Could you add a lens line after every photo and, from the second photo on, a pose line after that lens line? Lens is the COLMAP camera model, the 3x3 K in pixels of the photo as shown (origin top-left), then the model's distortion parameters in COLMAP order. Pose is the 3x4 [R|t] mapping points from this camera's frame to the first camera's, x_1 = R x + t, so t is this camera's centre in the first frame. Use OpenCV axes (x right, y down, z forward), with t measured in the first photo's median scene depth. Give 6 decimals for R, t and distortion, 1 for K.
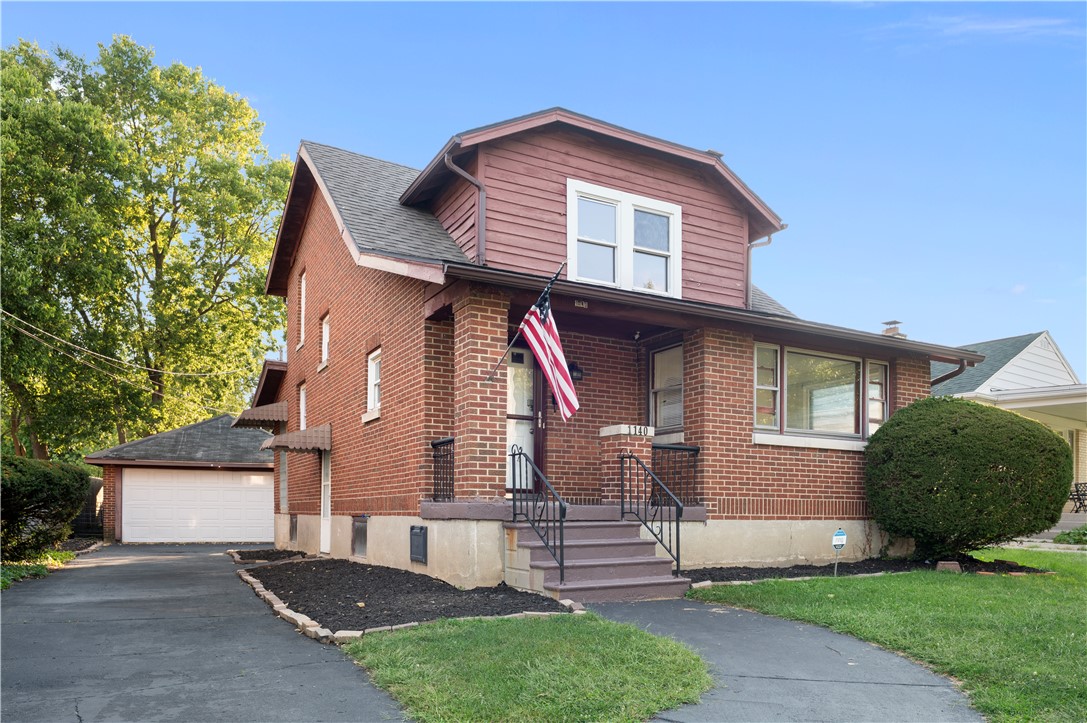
lens RADIAL K [[744.1, 0, 528.8], [0, 744.1, 489.6], [0, 0, 1]] dist [-0.013680, 0.002149]
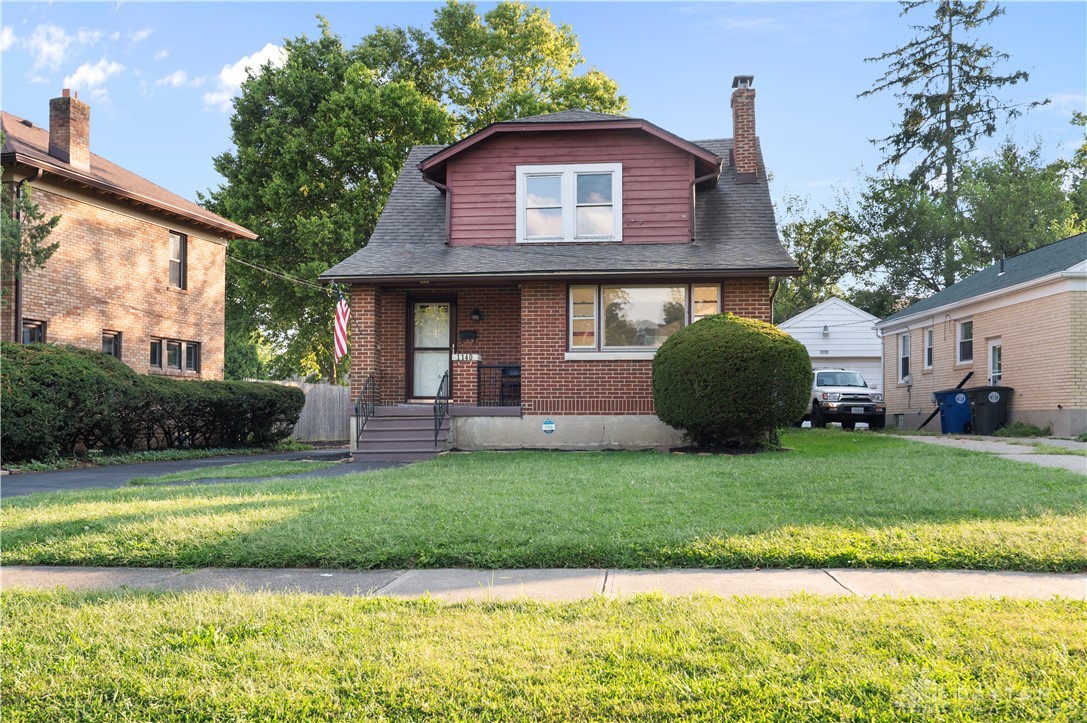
lens RADIAL K [[971.8, 0, 540.5], [0, 971.8, 366.0], [0, 0, 1]] dist [-0.089466, -0.006278]
pose [[0.836392, -0.040091, -0.546664, 1.212107], [0.024337, 0.999054, -0.036033, 0.012794], [0.547592, 0.016833, 0.836576, -0.525357]]
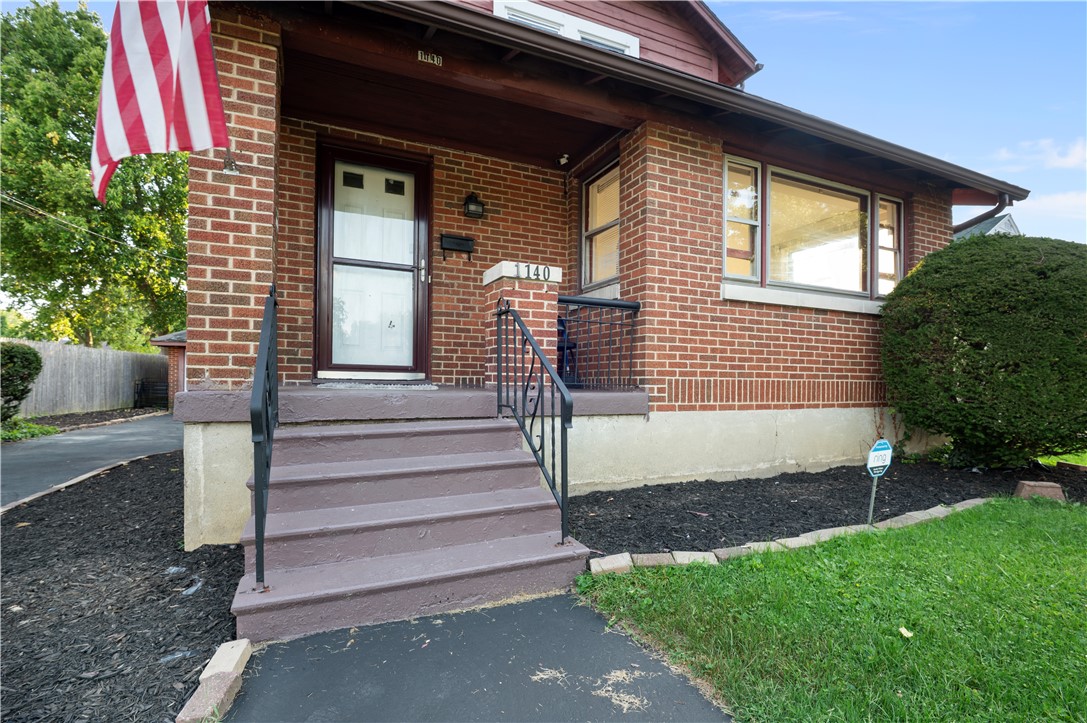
lens RADIAL K [[507.2, 0, 538.7], [0, 507.2, 375.0], [0, 0, 1]] dist [-0.012978, -0.002693]
pose [[0.998328, -0.000659, -0.057801, 0.155225], [0.001633, 0.999857, 0.016816, -0.000128], [0.057782, -0.016882, 0.998186, 0.506702]]
